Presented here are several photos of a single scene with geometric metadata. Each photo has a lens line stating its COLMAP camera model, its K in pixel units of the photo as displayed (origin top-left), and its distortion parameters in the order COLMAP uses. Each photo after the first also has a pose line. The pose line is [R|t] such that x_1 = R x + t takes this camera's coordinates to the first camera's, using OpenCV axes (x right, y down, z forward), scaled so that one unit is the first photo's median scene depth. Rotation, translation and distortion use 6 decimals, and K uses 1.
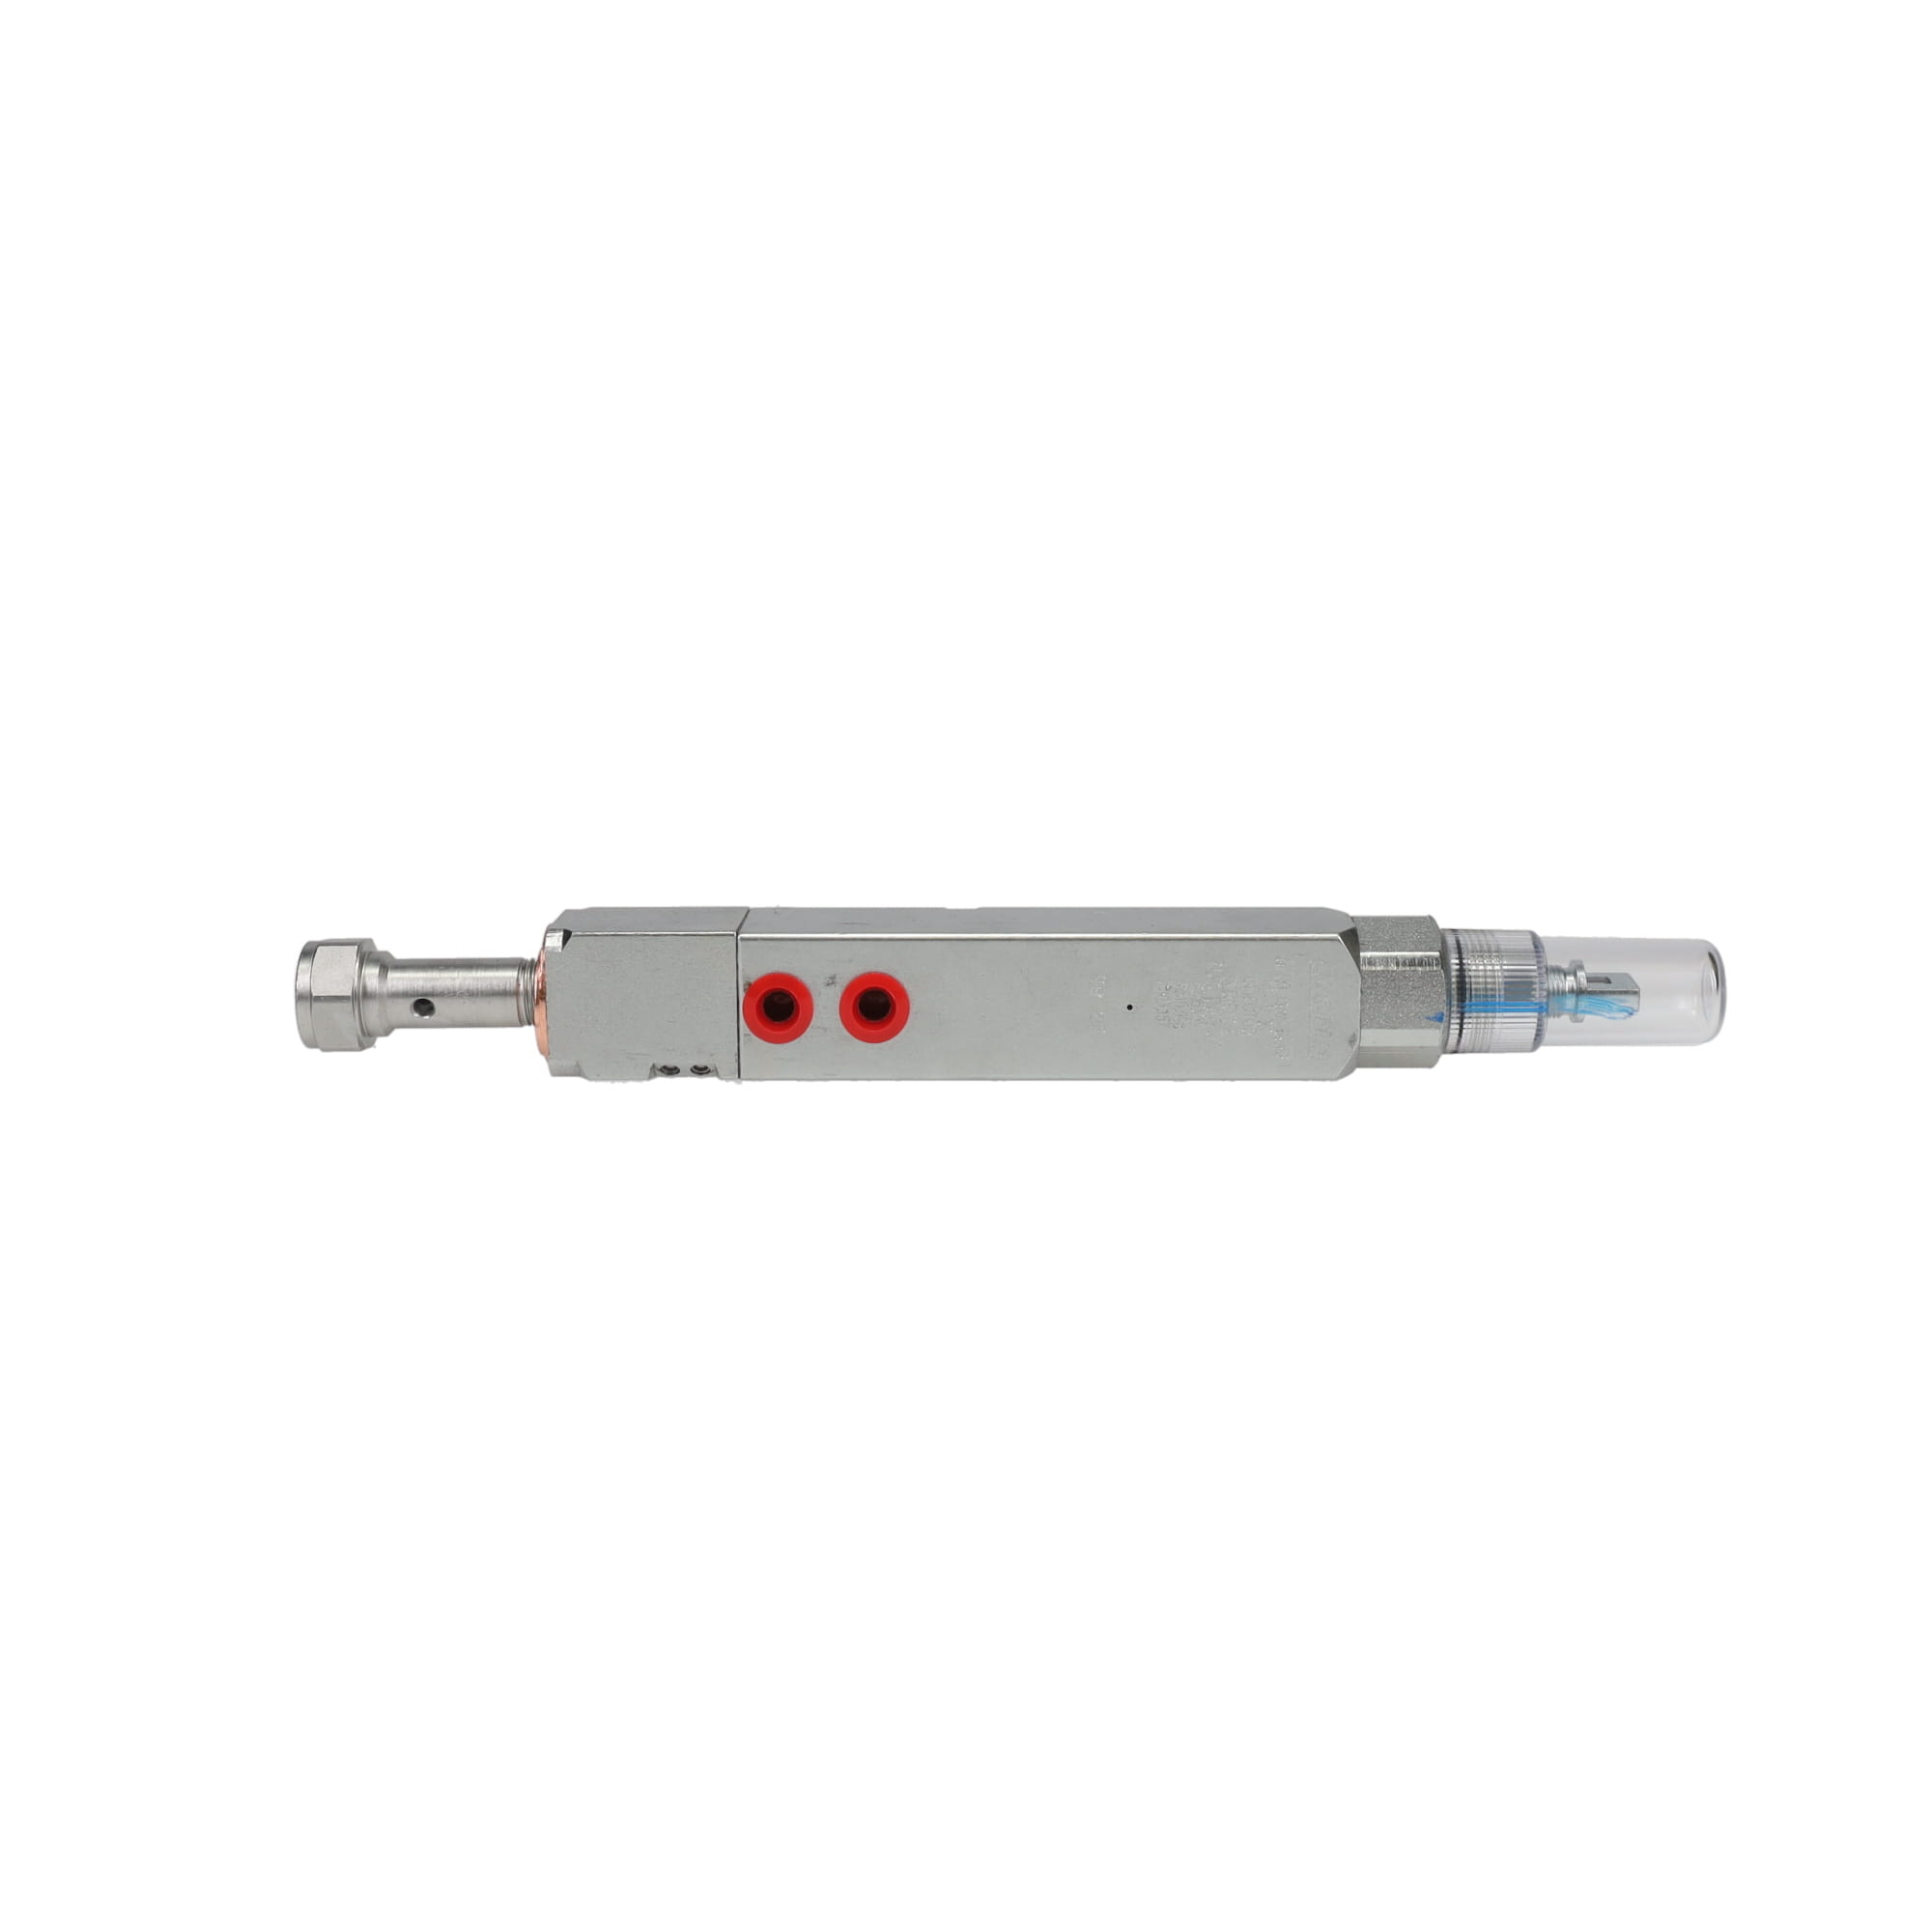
lens RADIAL K [[2652.6, 0, 966.0], [0, 2652.6, 966.0], [0, 0, 1]] dist [0.008294, 0.011251]
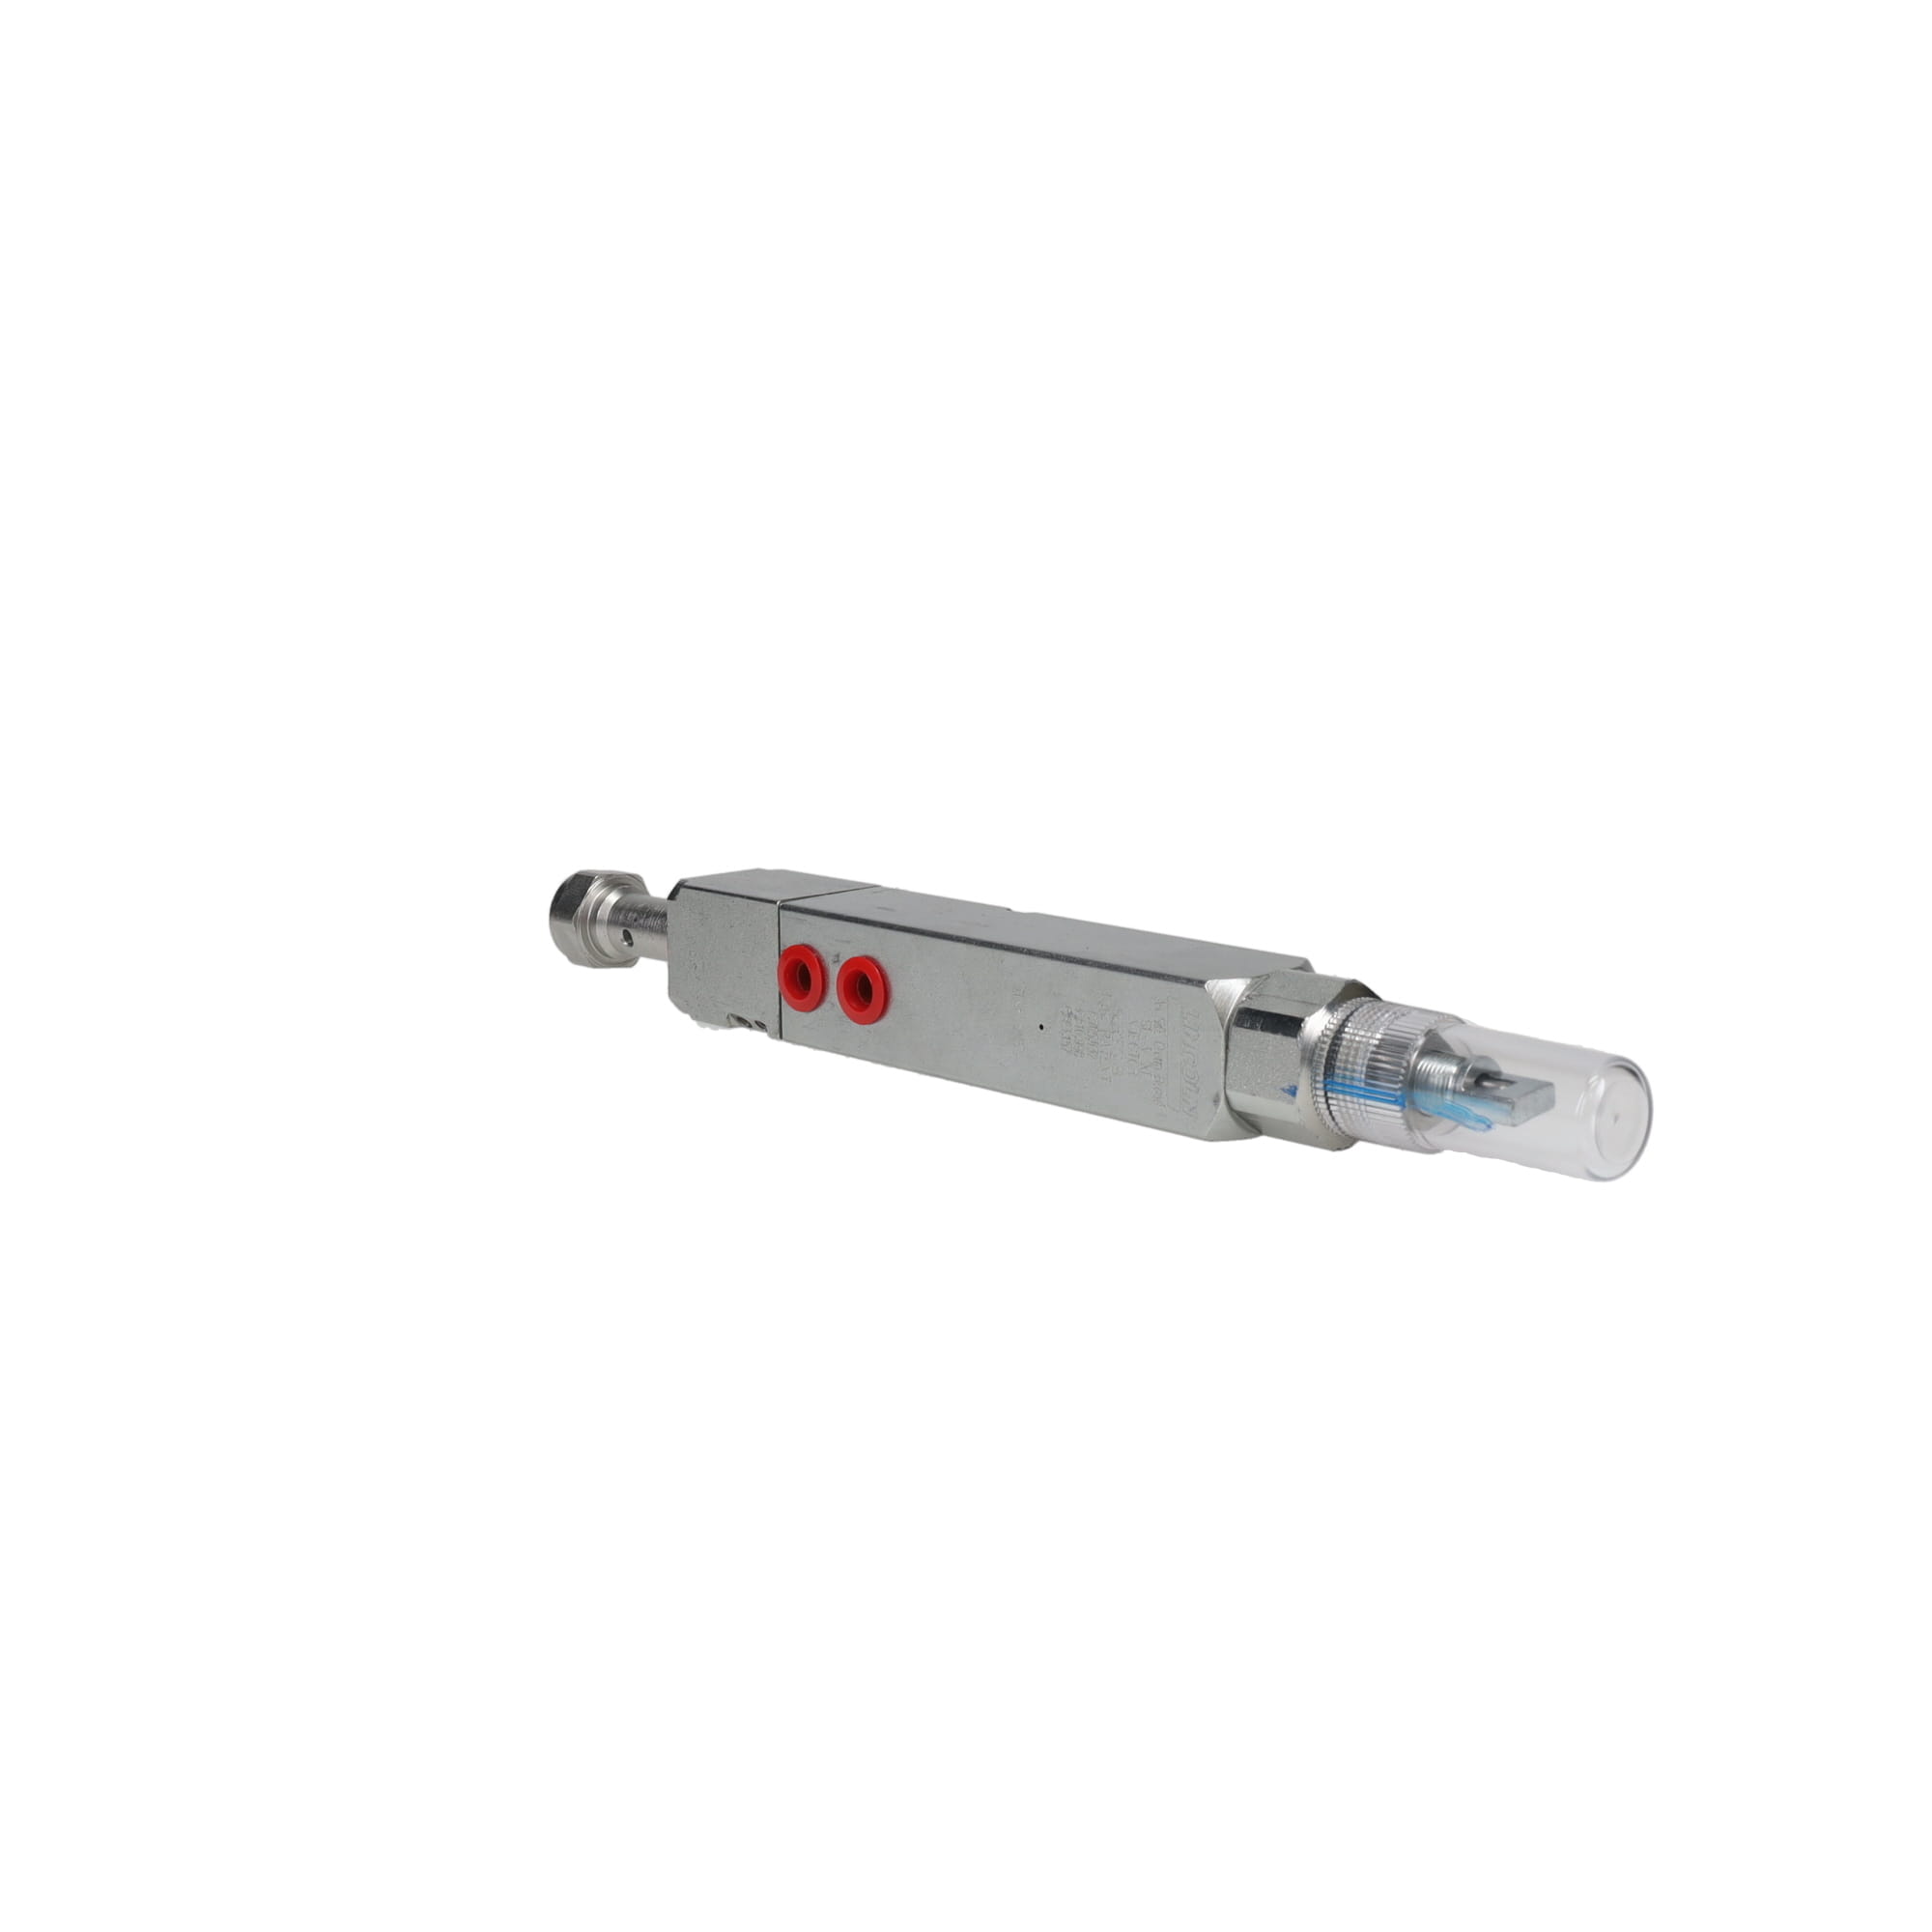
lens RADIAL K [[2652.6, 0, 966.0], [0, 2652.6, 966.0], [0, 0, 1]] dist [0.008294, 0.011251]
pose [[0.705721, 0.134853, -0.695538, 0.708163], [-0.133360, 0.989454, 0.056525, -0.057151], [0.695825, 0.052866, 0.716263, 0.285914]]
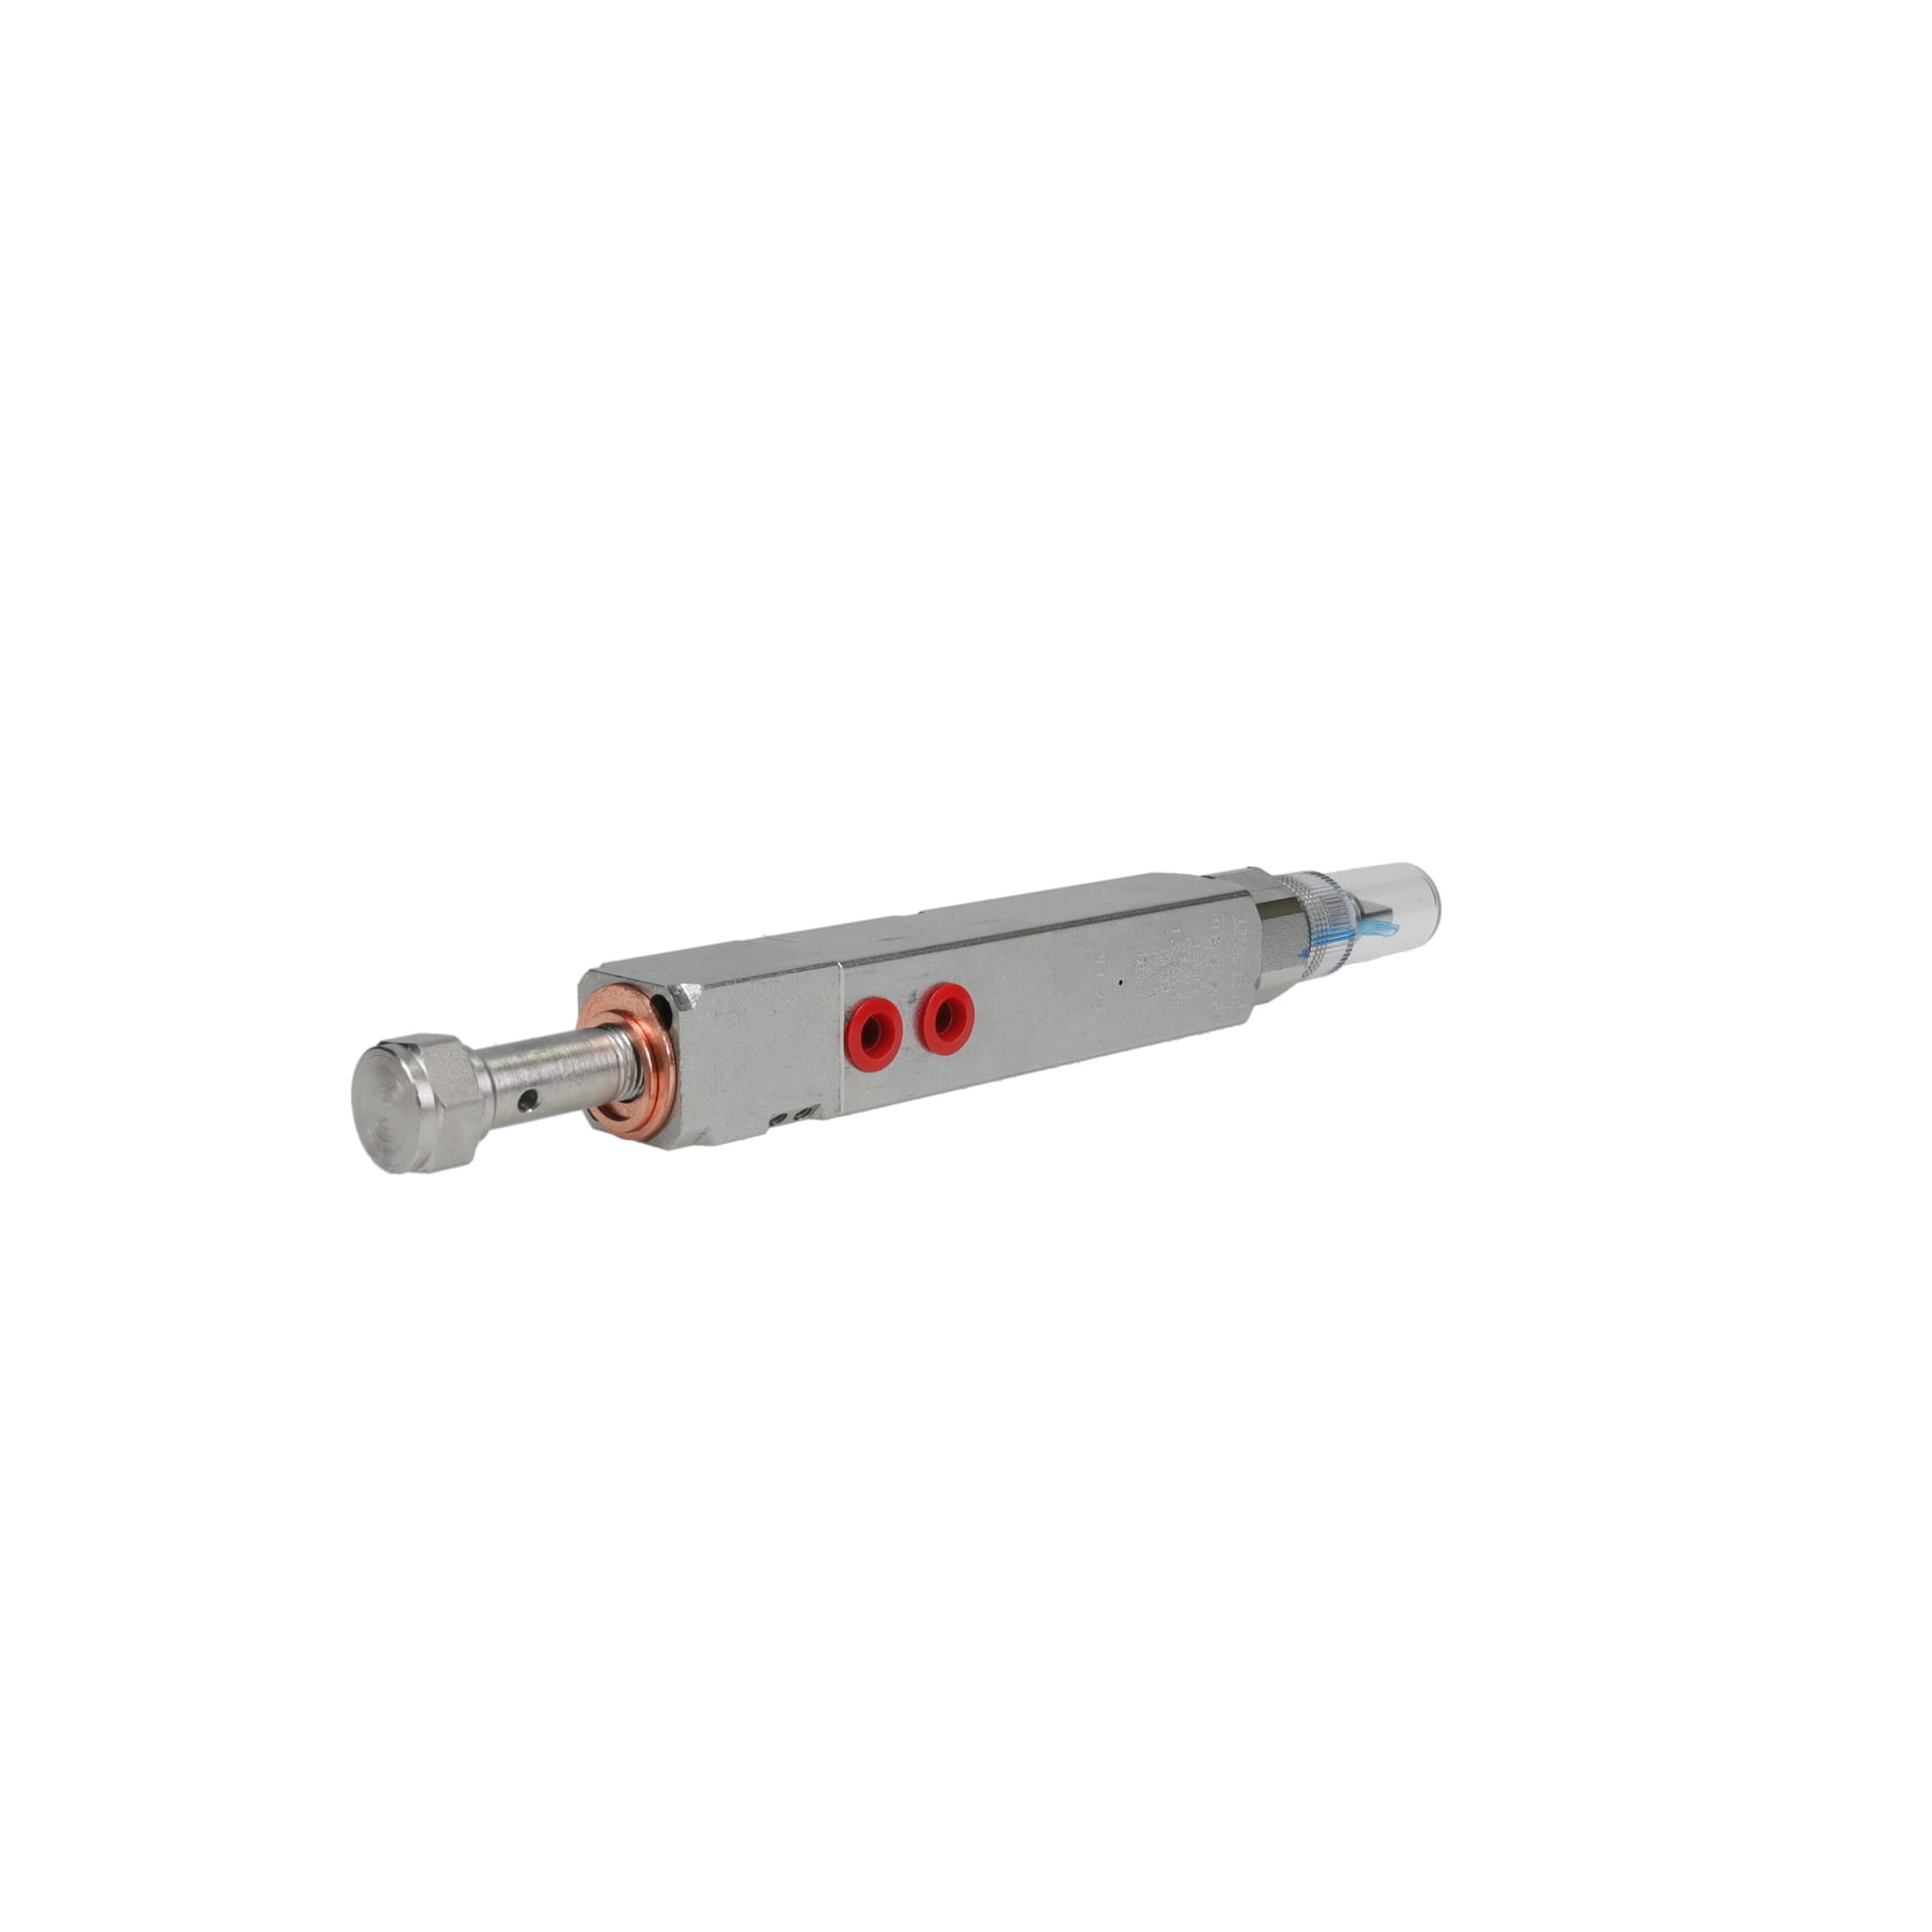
lens RADIAL K [[2652.6, 0, 966.0], [0, 2652.6, 966.0], [0, 0, 1]] dist [0.008294, 0.011251]
pose [[0.707310, -0.134237, 0.694041, -0.707571], [0.132886, 0.989550, 0.055966, -0.057685], [-0.694301, 0.052643, 0.717757, 0.285403]]
